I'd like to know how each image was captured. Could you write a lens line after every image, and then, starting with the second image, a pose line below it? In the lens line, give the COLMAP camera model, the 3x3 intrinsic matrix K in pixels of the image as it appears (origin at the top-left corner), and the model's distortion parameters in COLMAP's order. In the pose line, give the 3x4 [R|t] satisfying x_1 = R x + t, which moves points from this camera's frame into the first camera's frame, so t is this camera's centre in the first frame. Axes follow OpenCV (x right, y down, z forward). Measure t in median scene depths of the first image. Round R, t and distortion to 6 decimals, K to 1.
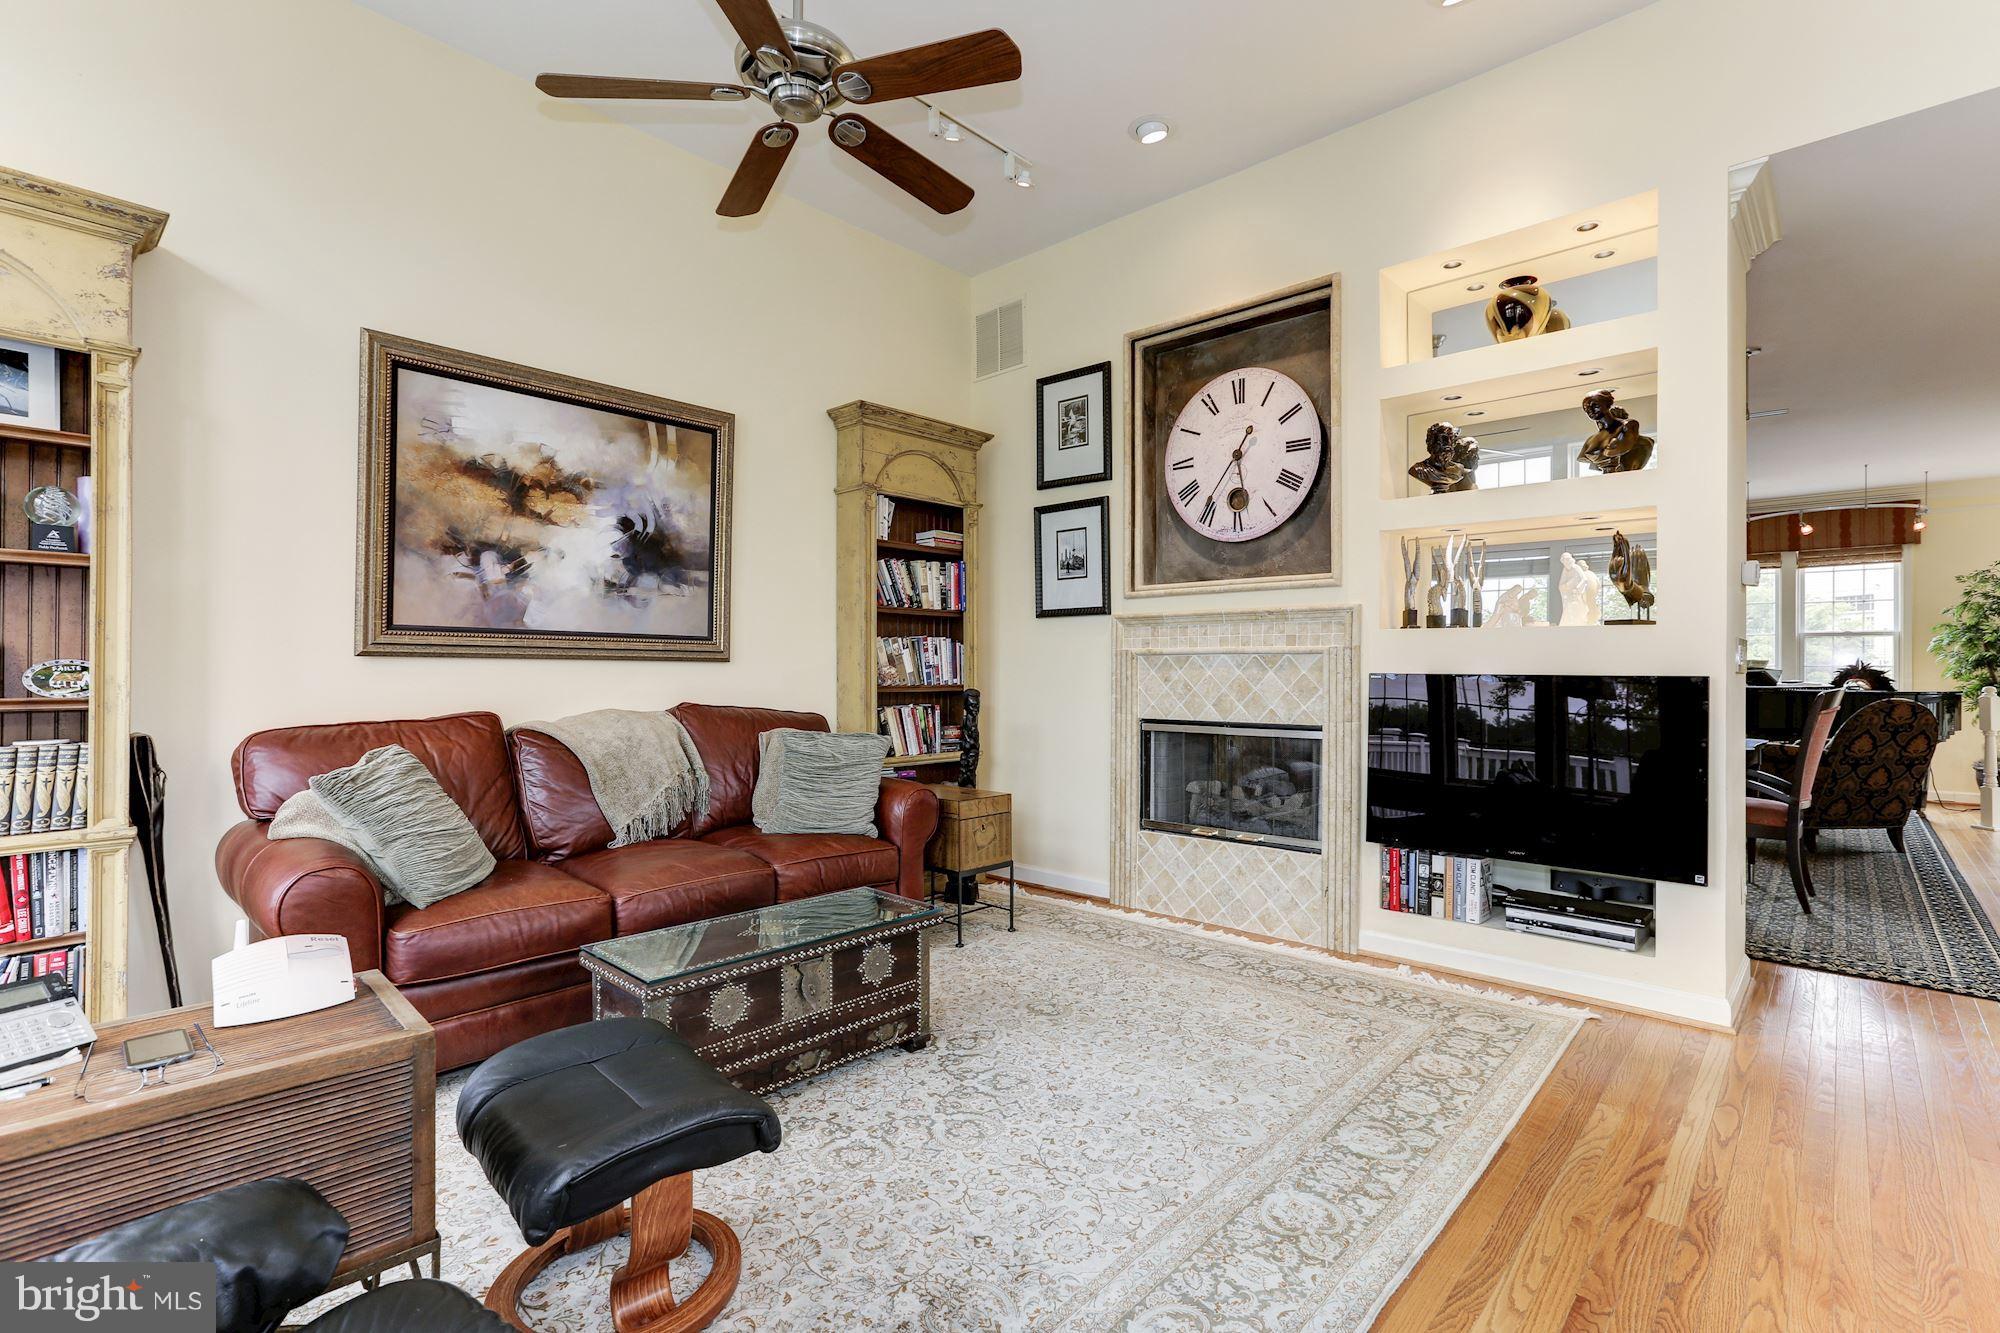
lens RADIAL K [[928.2, 0, 1005.4], [0, 928.2, 661.6], [0, 0, 1]] dist [-0.028873, 0.017866]
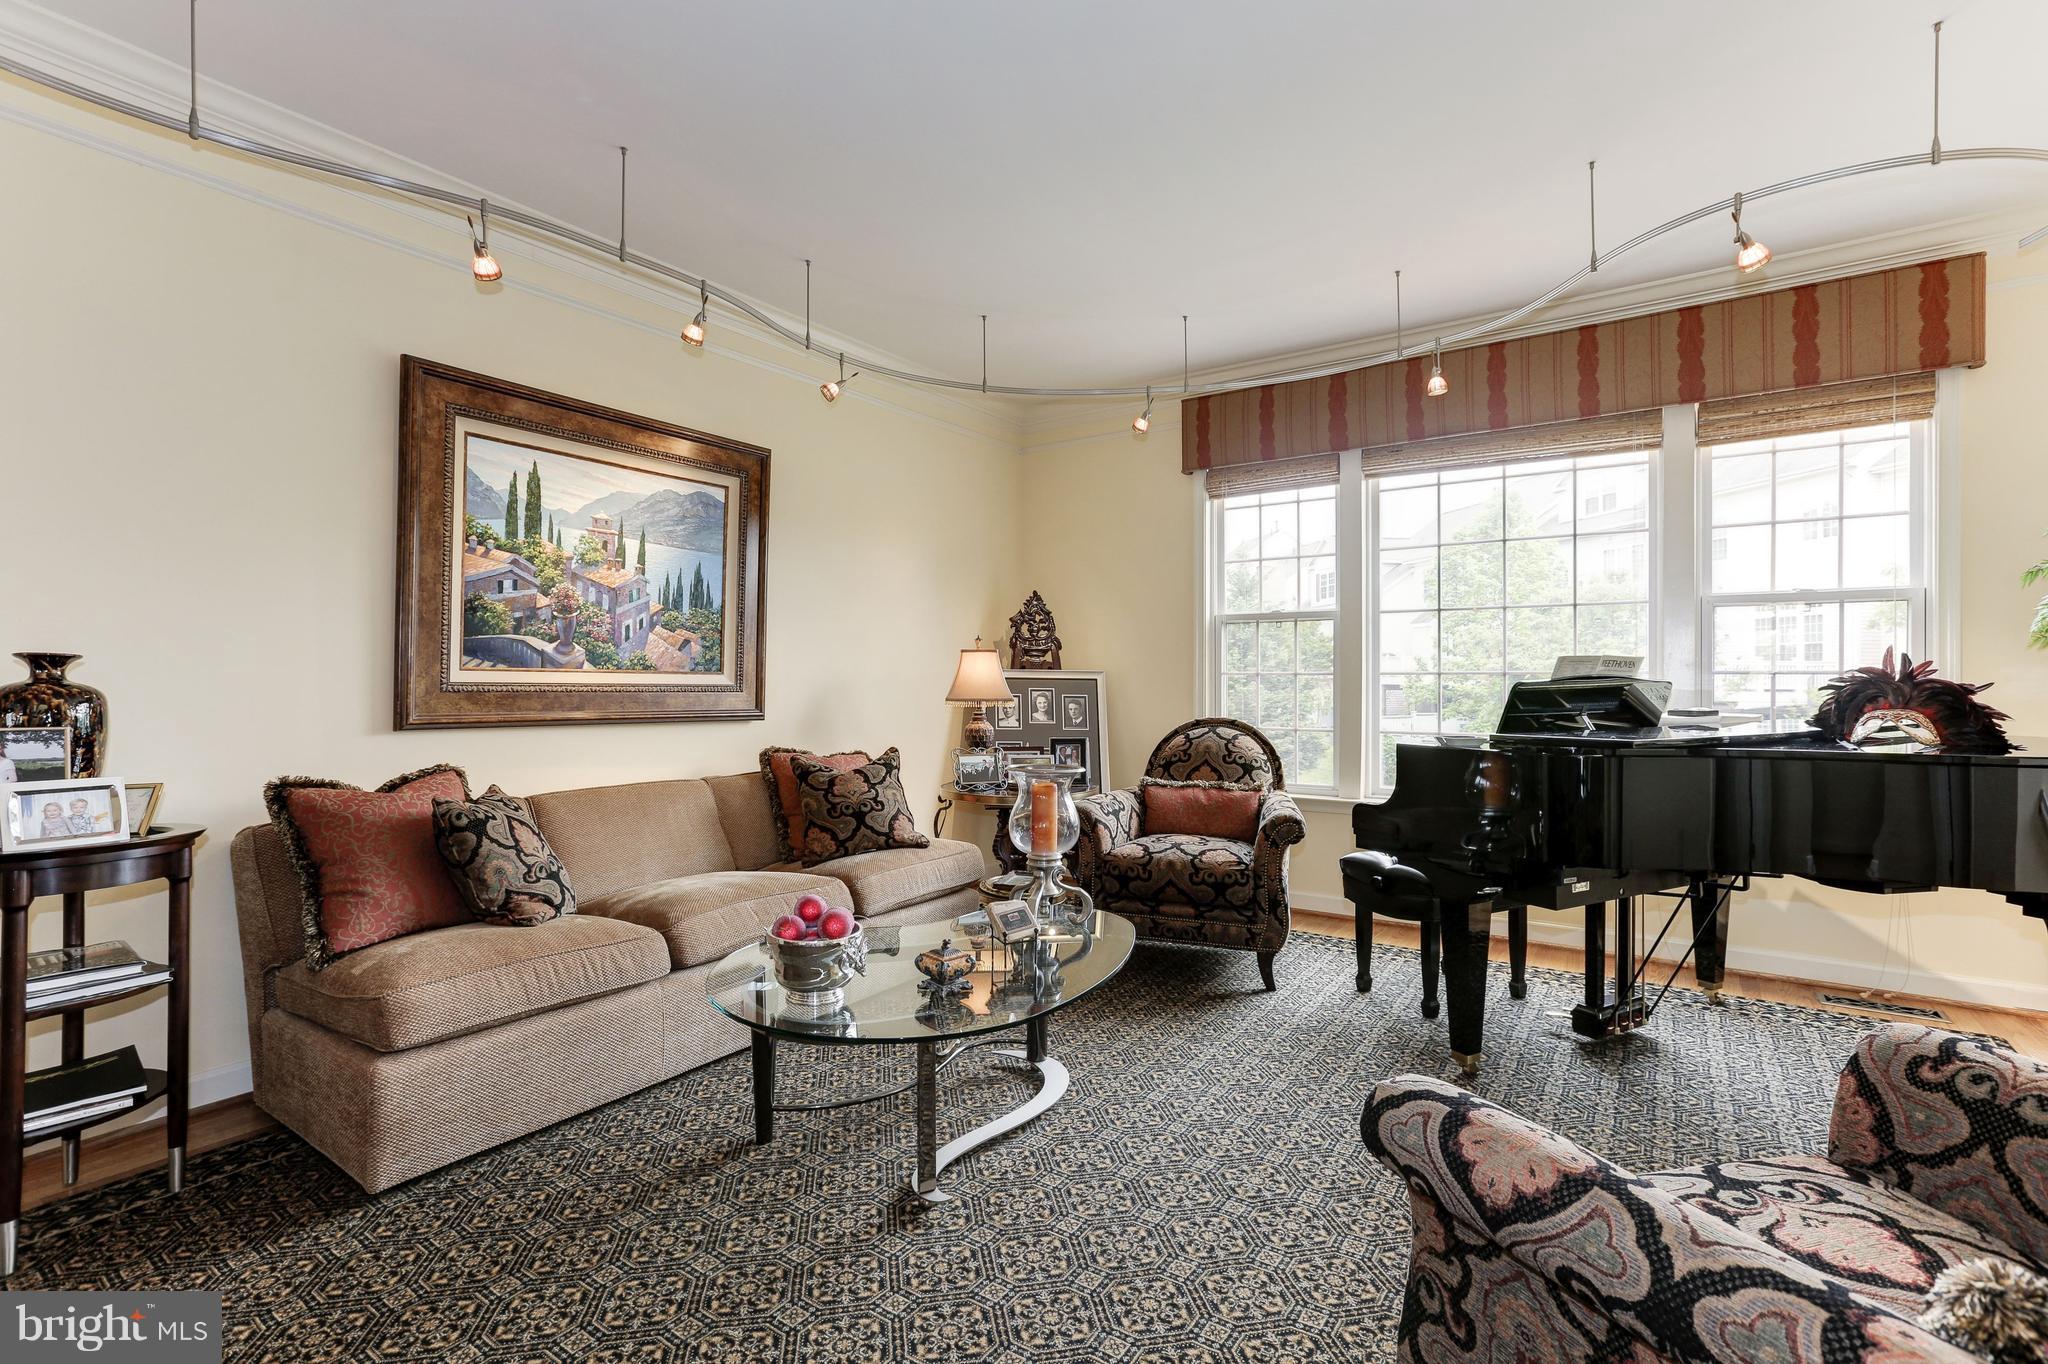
lens RADIAL K [[938.5, 0, 1029.2], [0, 938.5, 678.7], [0, 0, 1]] dist [-0.033602, 0.018418]
pose [[0.992367, -0.004885, 0.123219, 1.069882], [0.003815, 0.999953, 0.008920, 0.006442], [-0.123257, -0.008382, 0.992339, 1.302001]]
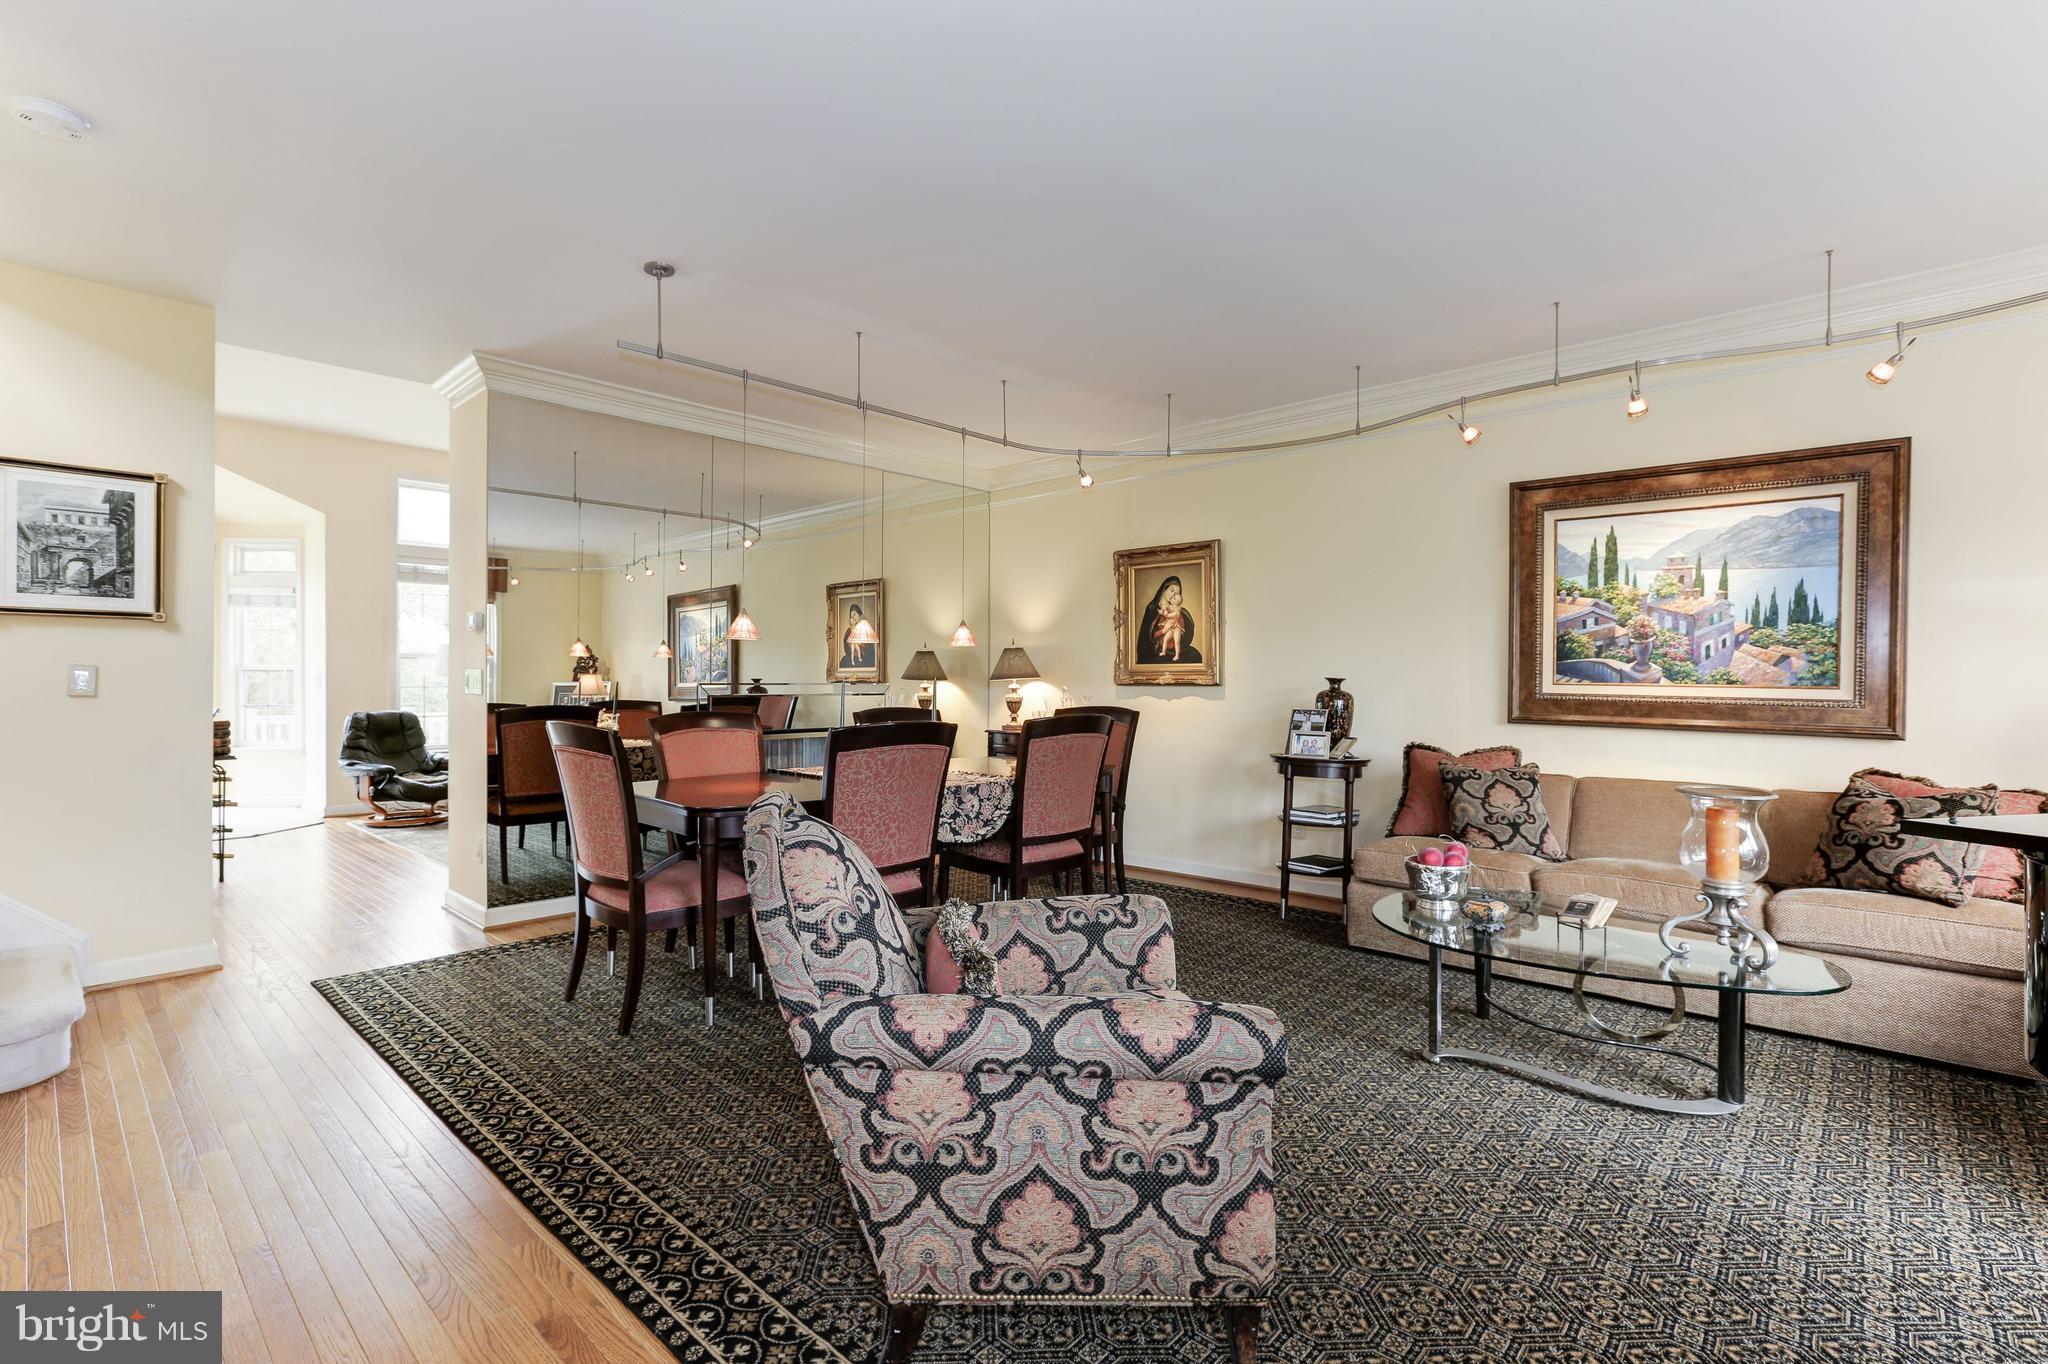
lens RADIAL K [[938.5, 0, 1029.2], [0, 938.5, 678.7], [0, 0, 1]] dist [-0.033602, 0.018418]
pose [[0.003738, -0.002280, -0.999990, 1.800184], [0.006493, 0.999976, -0.002256, -0.004114], [0.999972, -0.006484, 0.003753, 1.486632]]
